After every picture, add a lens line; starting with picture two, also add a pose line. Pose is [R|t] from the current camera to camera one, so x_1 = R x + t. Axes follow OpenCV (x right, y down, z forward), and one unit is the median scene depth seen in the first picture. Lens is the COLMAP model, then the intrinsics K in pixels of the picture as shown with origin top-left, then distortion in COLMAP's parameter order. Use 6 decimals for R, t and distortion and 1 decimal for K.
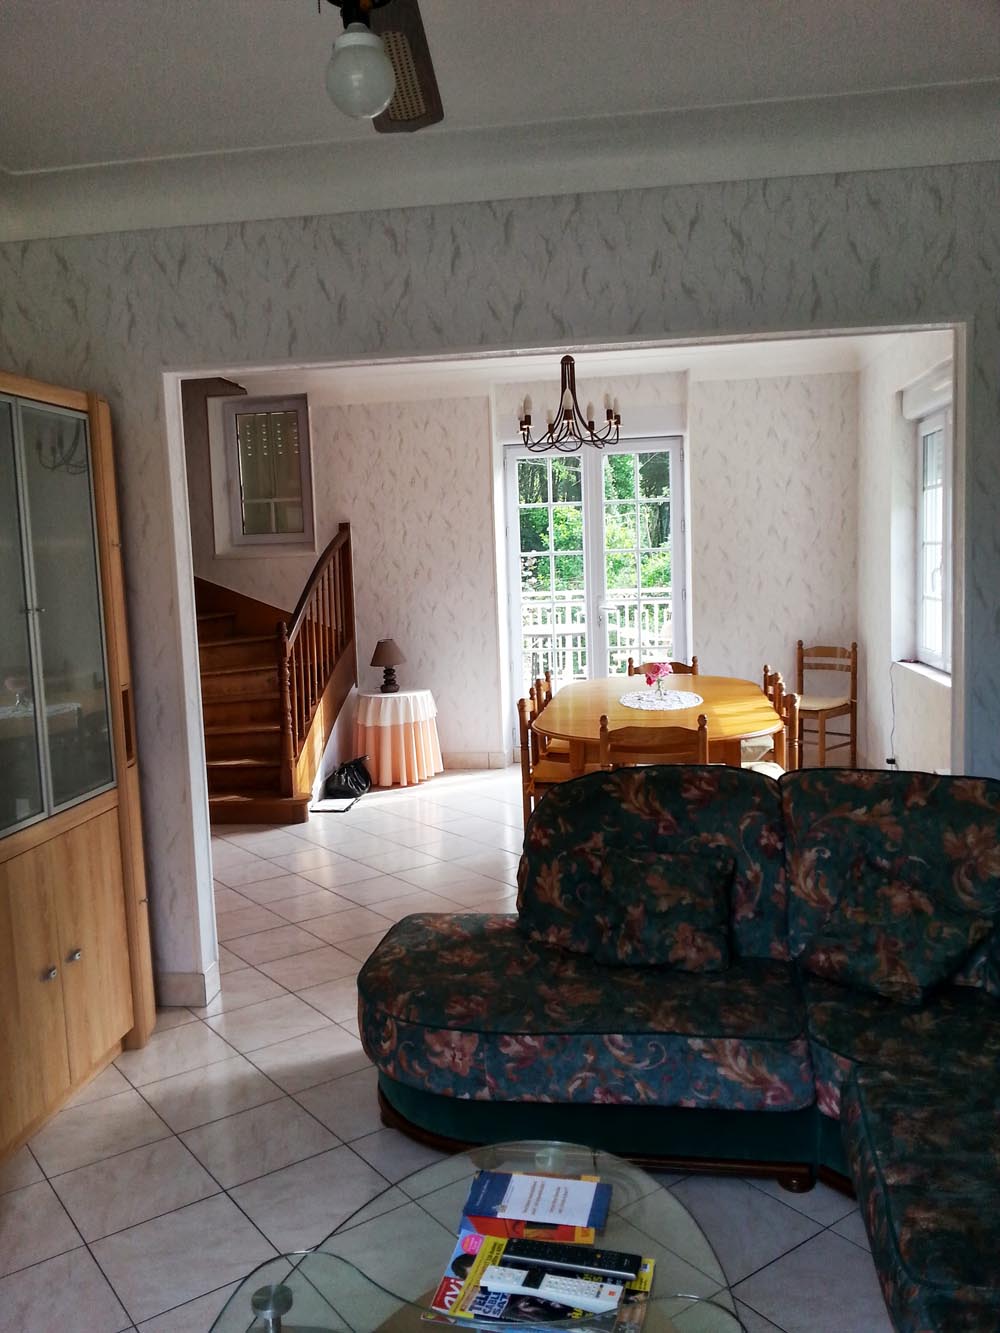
lens RADIAL K [[1067.4, 0, 499.7], [0, 1067.4, 666.0], [0, 0, 1]] dist [-0.014032, -0.020301]
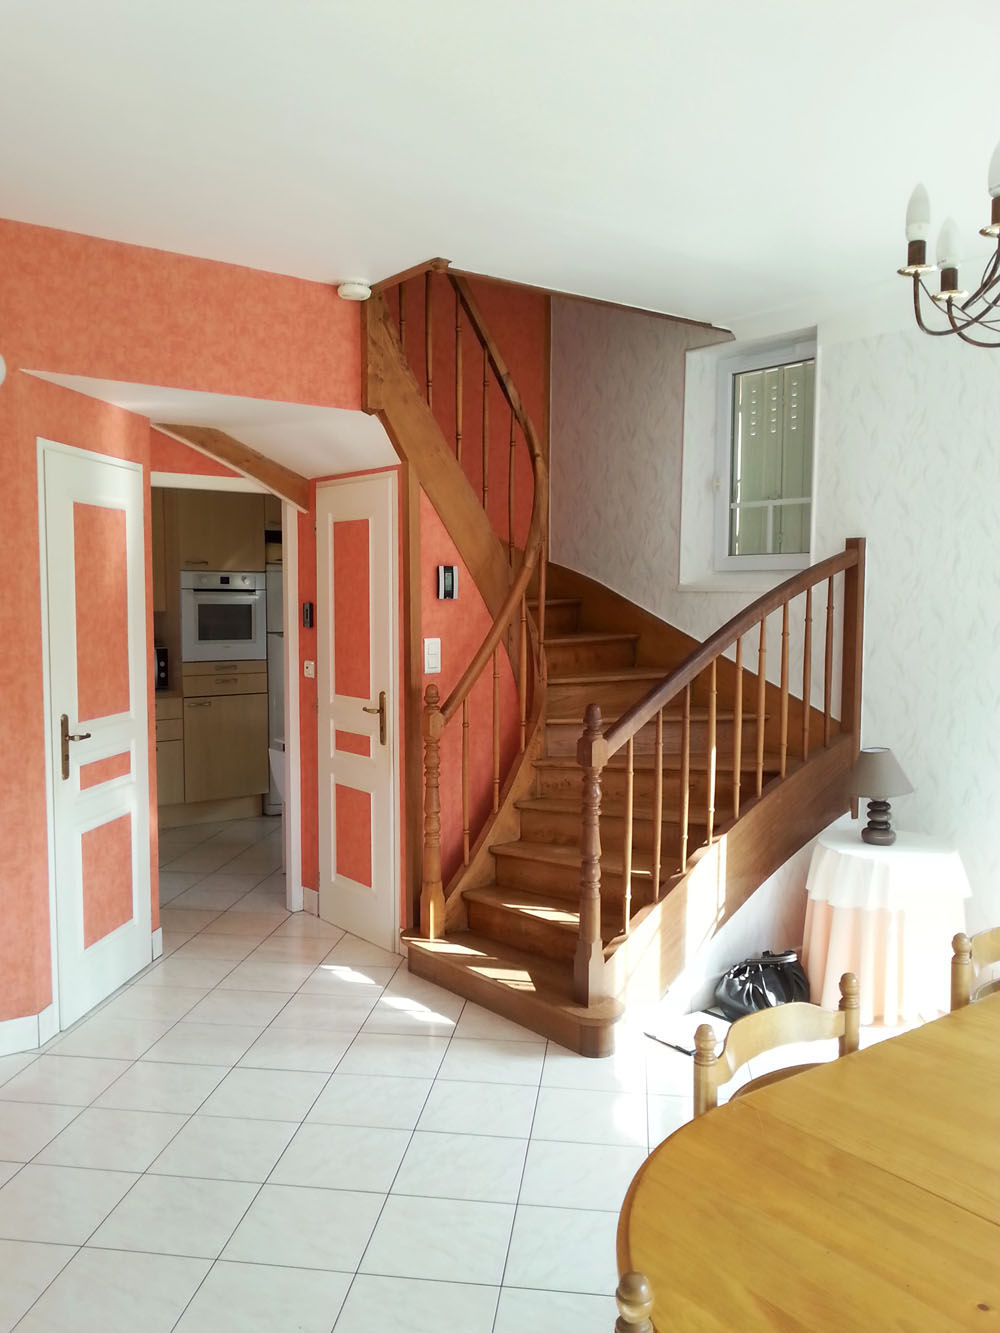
lens RADIAL K [[1067.4, 0, 500.3], [0, 1067.4, 671.2], [0, 0, 1]] dist [-0.014032, -0.020301]
pose [[0.688650, 0.085996, -0.719976, 0.148335], [-0.100721, 0.994661, 0.022466, -0.055121], [0.718064, 0.057045, 0.693635, 0.460414]]
